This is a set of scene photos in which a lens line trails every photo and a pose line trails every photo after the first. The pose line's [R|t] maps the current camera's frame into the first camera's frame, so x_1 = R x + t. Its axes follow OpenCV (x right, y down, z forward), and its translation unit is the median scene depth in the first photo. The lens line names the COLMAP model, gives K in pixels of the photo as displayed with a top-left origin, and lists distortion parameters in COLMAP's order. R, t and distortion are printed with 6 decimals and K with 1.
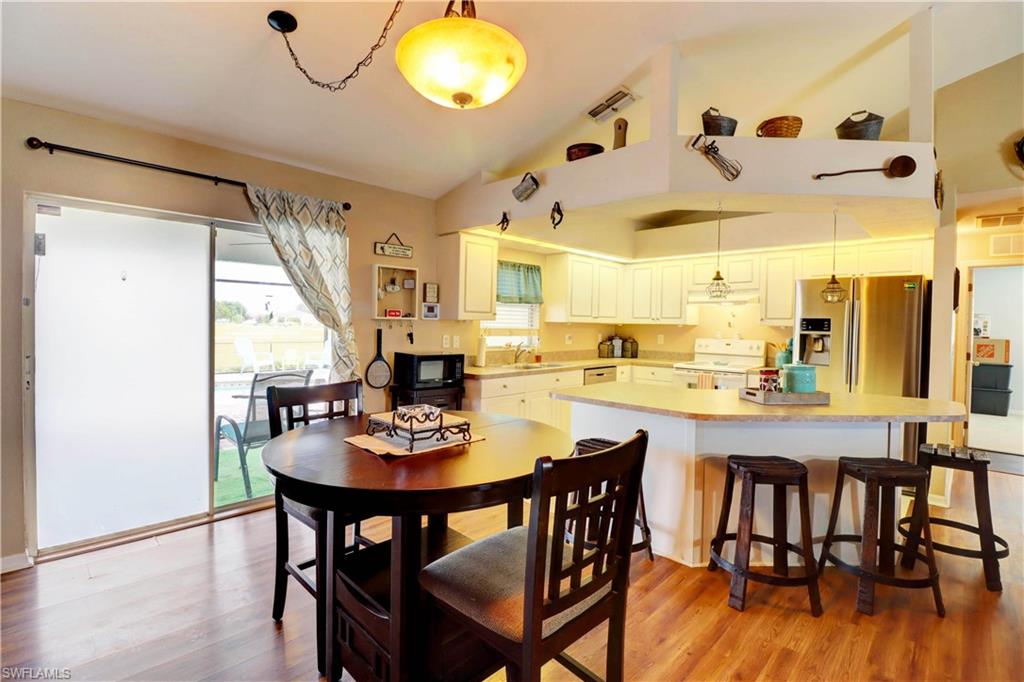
lens RADIAL K [[474.7, 0, 508.0], [0, 474.7, 331.8], [0, 0, 1]] dist [-0.001142, -0.012326]
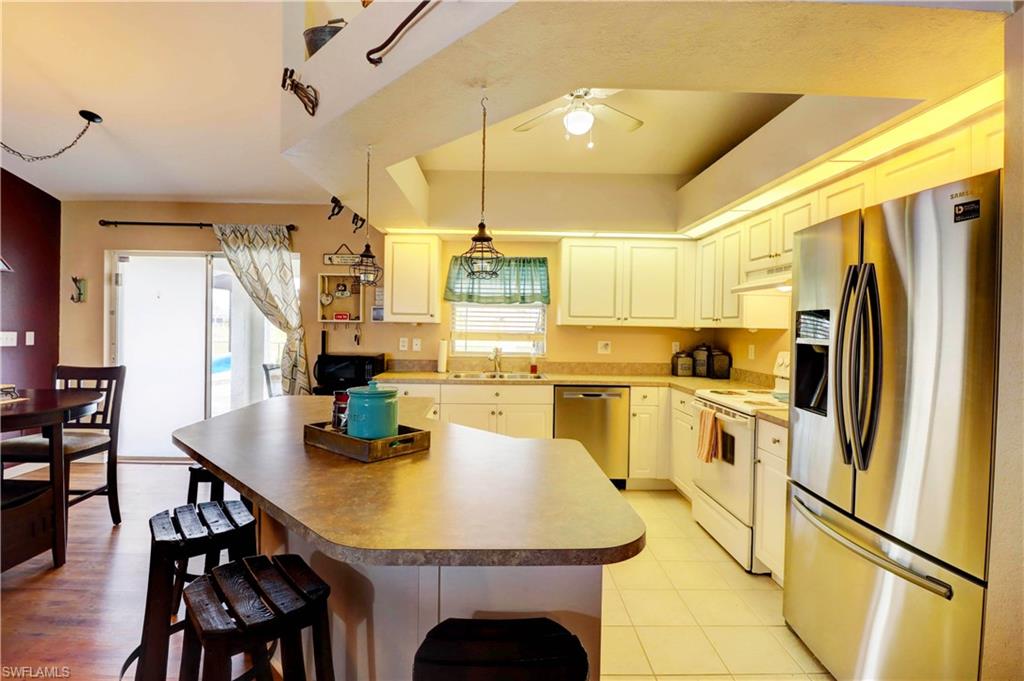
lens RADIAL K [[474.7, 0, 506.0], [0, 474.7, 333.1], [0, 0, 1]] dist [-0.001142, -0.012326]
pose [[0.711415, 0.005543, -0.702751, 0.760108], [-0.016478, 0.999826, -0.008794, 0.002533], [0.702579, 0.017836, 0.711382, 0.461884]]
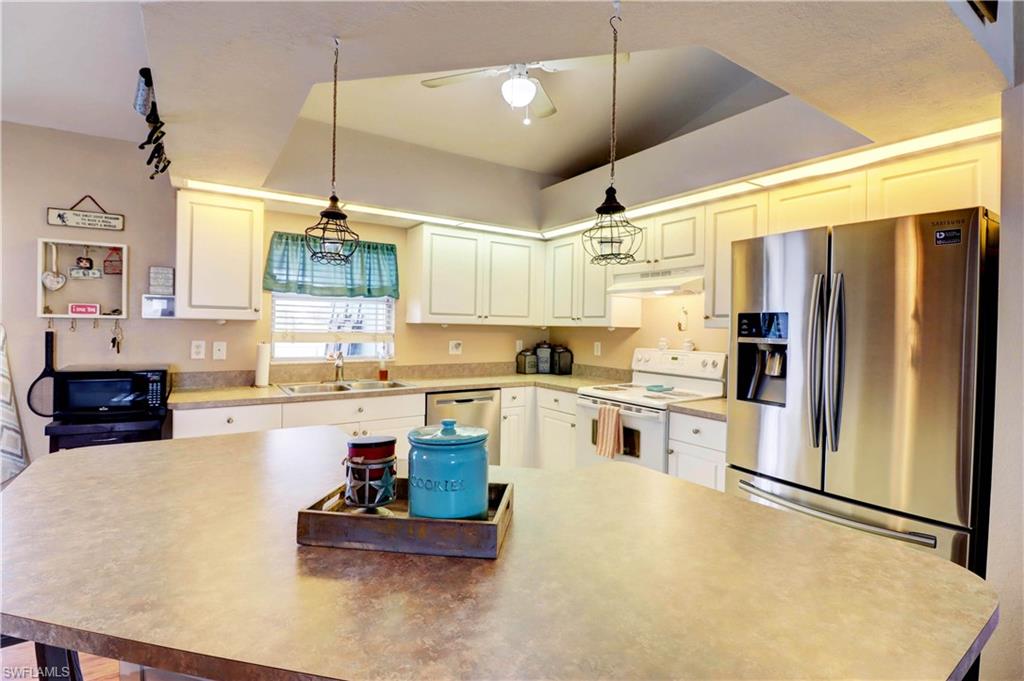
lens RADIAL K [[474.7, 0, 506.6], [0, 474.7, 332.2], [0, 0, 1]] dist [-0.001142, -0.012326]
pose [[0.976240, 0.002299, -0.216682, 0.488547], [-0.004385, 0.999949, -0.009148, -0.001548], [0.216650, 0.009881, 0.976199, 0.435781]]
